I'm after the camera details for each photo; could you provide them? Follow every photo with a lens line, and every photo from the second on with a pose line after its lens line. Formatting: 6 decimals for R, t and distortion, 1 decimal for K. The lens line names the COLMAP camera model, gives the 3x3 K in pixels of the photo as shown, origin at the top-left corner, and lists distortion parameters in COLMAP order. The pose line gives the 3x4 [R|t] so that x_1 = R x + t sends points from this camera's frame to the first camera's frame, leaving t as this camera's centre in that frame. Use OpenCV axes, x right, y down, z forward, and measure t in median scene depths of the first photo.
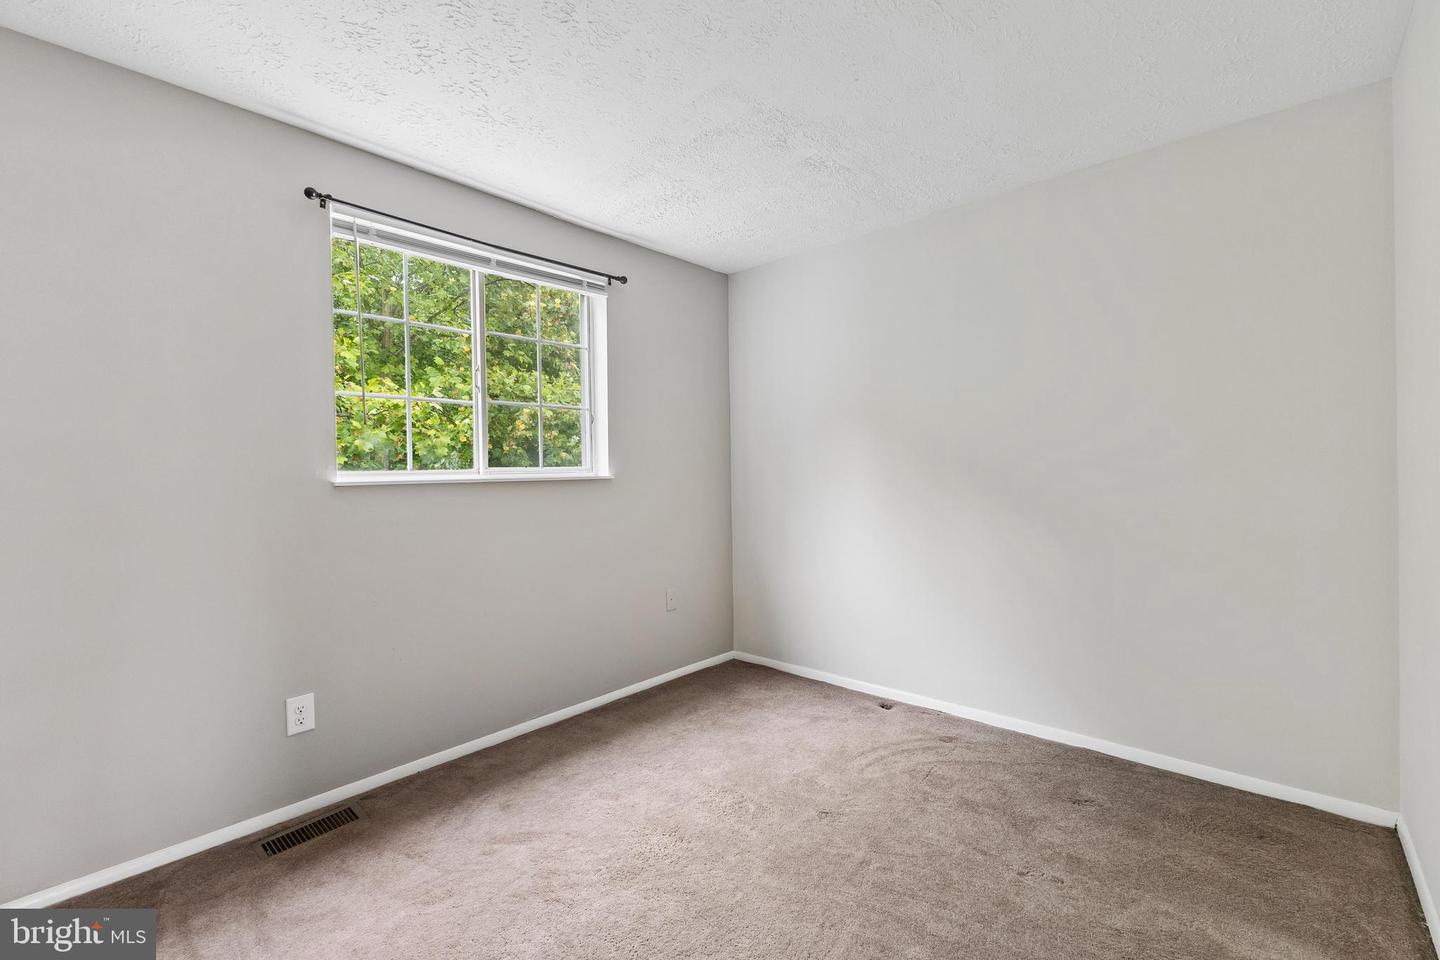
lens RADIAL K [[623.9, 0, 722.9], [0, 623.9, 476.5], [0, 0, 1]] dist [0.011664, -0.001422]
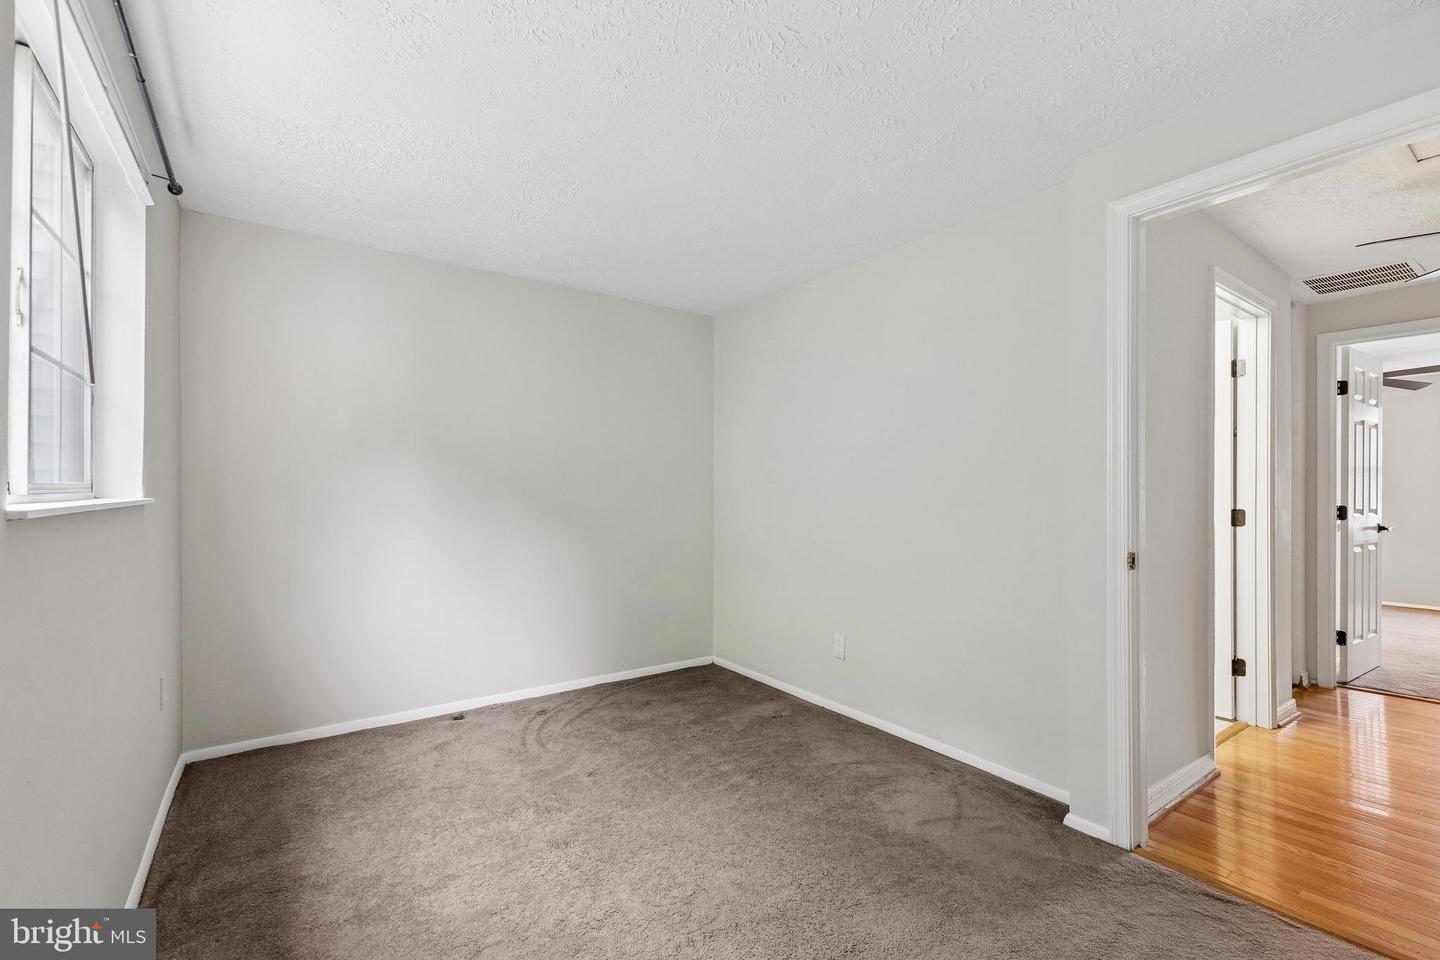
lens RADIAL K [[623.9, 0, 720.4], [0, 623.9, 485.6], [0, 0, 1]] dist [0.011664, -0.001422]
pose [[0.213217, 0.025610, 0.976669, -0.813374], [0.003041, 0.999634, -0.026876, 0.003288], [-0.977000, 0.008700, 0.213061, 0.395130]]
